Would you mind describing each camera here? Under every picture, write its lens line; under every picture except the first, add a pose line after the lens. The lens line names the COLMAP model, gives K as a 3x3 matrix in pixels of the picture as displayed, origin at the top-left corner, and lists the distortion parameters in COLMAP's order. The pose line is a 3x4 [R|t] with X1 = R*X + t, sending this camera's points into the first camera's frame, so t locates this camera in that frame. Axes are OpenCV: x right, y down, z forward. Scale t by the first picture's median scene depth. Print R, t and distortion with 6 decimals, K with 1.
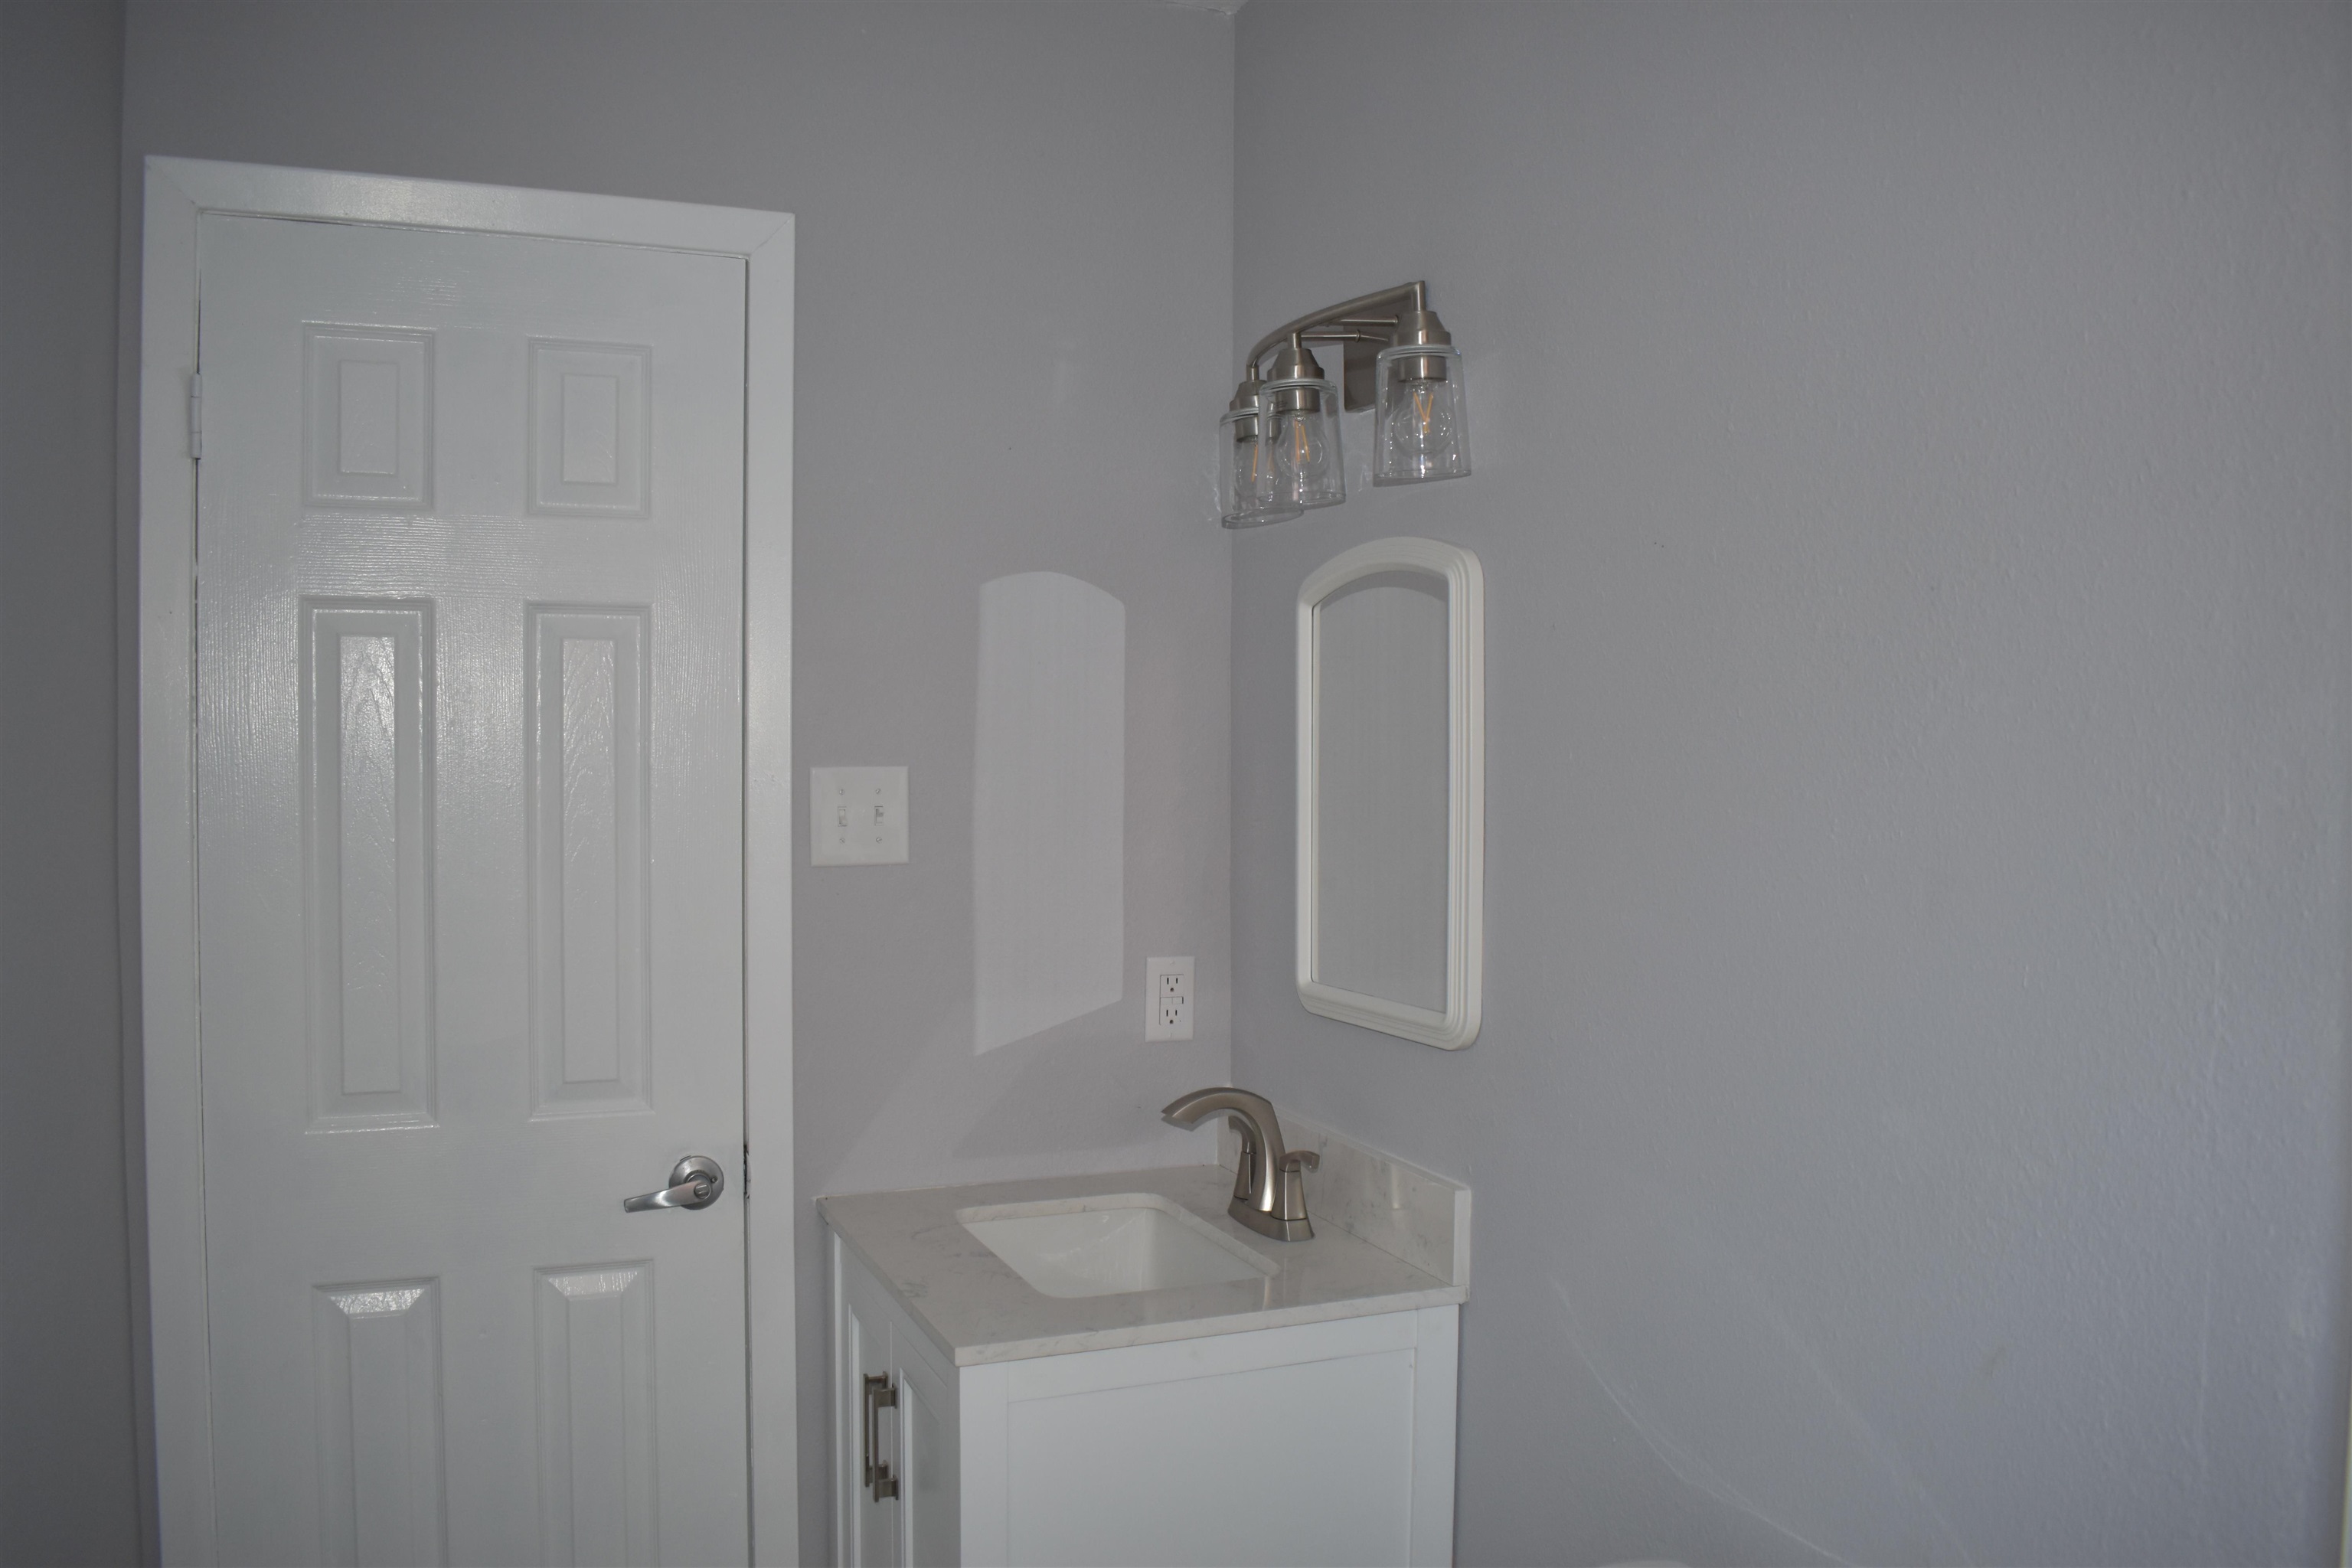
lens RADIAL K [[1856.1, 0, 1168.3], [0, 1856.1, 777.6], [0, 0, 1]] dist [-0.098110, -0.000839]
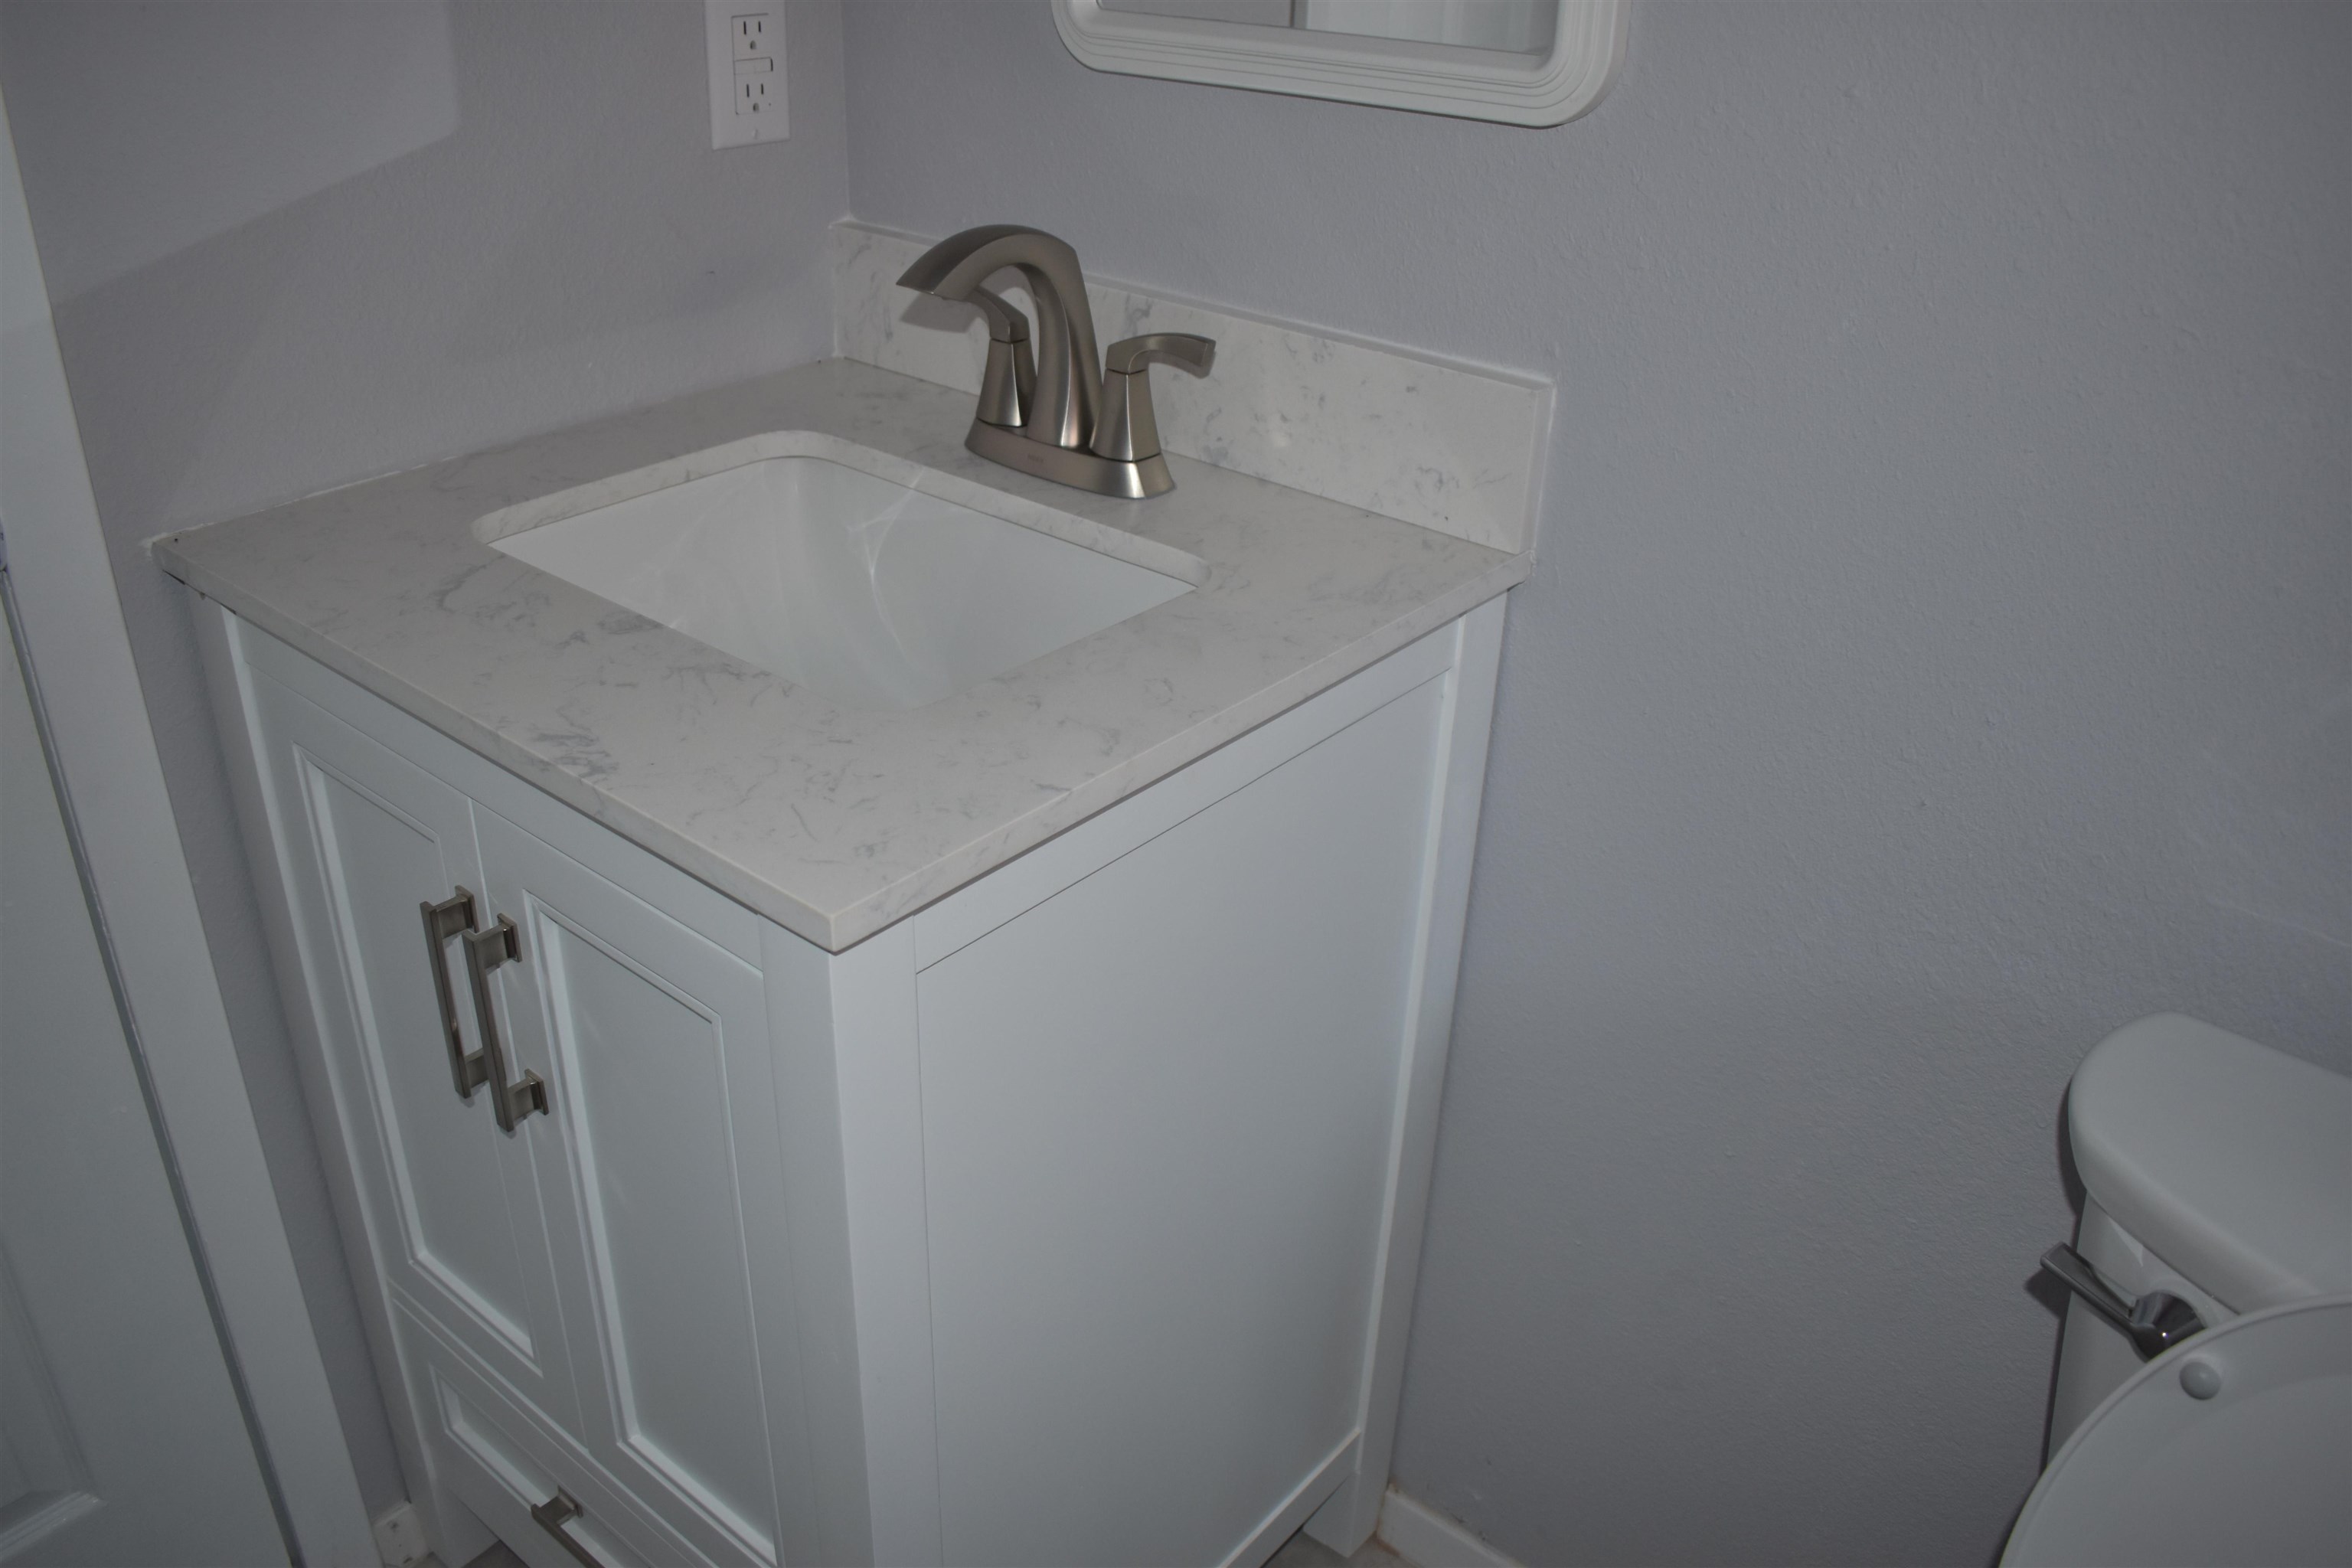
lens RADIAL K [[1856.1, 0, 1182.7], [0, 1856.1, 775.6], [0, 0, 1]] dist [-0.098110, -0.000839]
pose [[0.883394, -0.203764, 0.422013, -0.166567], [-0.015144, 0.887640, 0.460289, 0.064156], [-0.468386, -0.413008, 0.781050, 0.491258]]
